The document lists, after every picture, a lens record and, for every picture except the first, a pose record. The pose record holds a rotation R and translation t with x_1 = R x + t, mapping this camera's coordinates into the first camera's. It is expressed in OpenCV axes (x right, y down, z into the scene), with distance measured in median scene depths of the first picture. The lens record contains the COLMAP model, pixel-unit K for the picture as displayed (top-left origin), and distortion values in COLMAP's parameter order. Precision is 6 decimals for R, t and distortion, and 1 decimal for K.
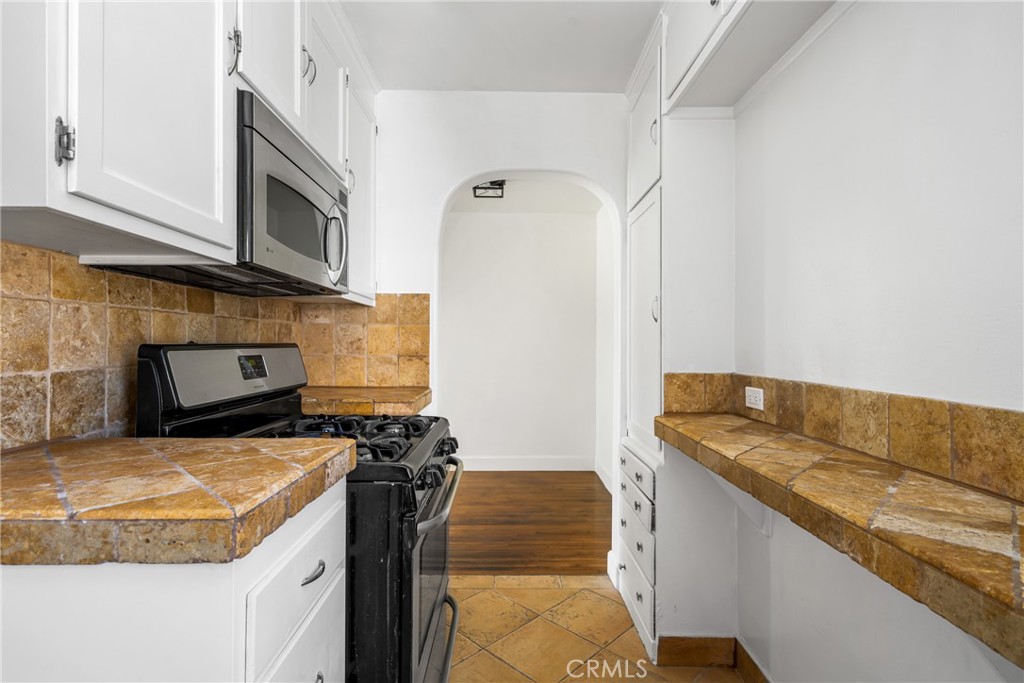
lens RADIAL K [[497.1, 0, 511.6], [0, 497.1, 341.3], [0, 0, 1]] dist [0.003120, 0.000541]
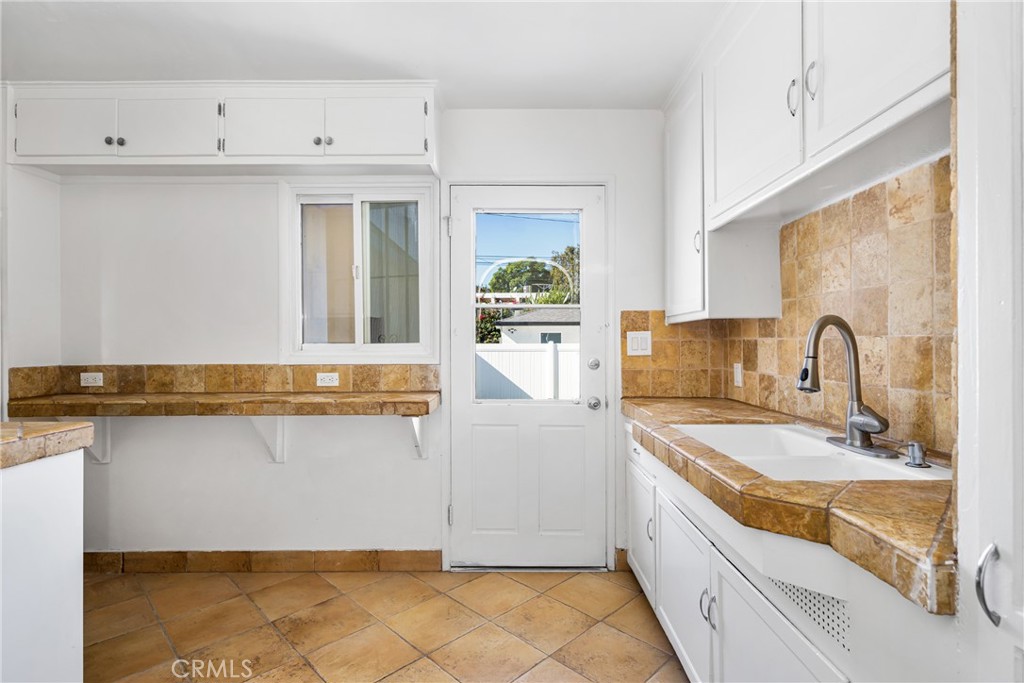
lens RADIAL K [[497.1, 0, 511.7], [0, 497.1, 342.2], [0, 0, 1]] dist [0.003120, 0.000541]
pose [[0.017353, -0.003471, 0.999843, -1.408589], [0.004155, 0.999986, 0.003399, -0.000741], [-0.999841, 0.004095, 0.017367, -0.443112]]
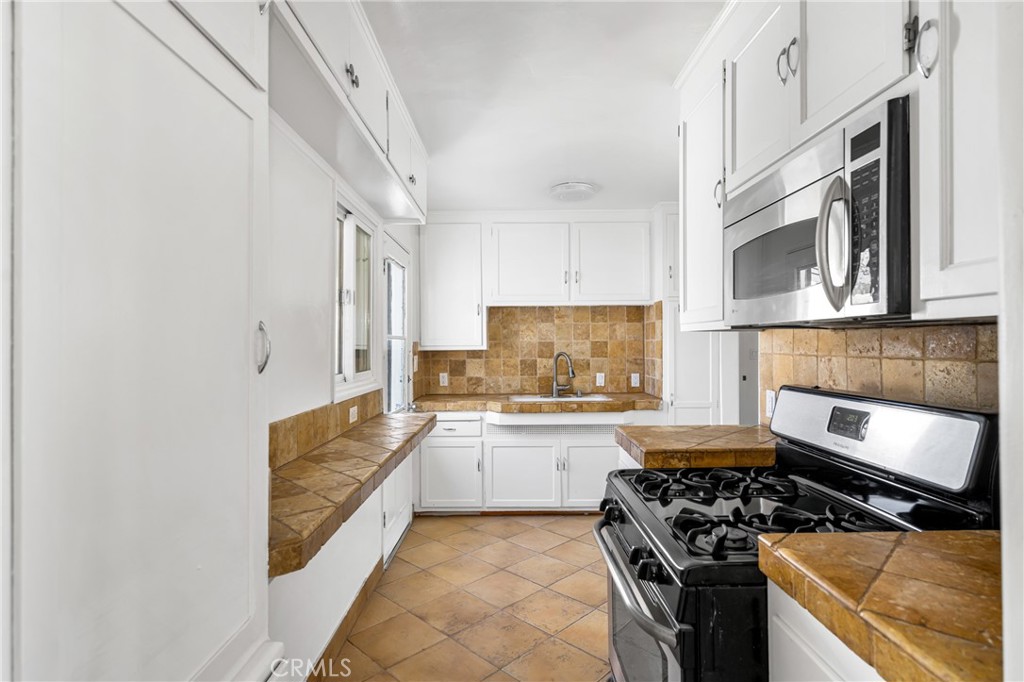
lens RADIAL K [[527.3, 0, 511.4], [0, 527.3, 342.2], [0, 0, 1]] dist [-0.000278, 0.000012]
pose [[-0.999990, 0.001652, 0.004245, 0.329238], [0.001630, 0.999986, -0.005037, -0.122049], [-0.004253, -0.005030, -0.999978, 2.884490]]
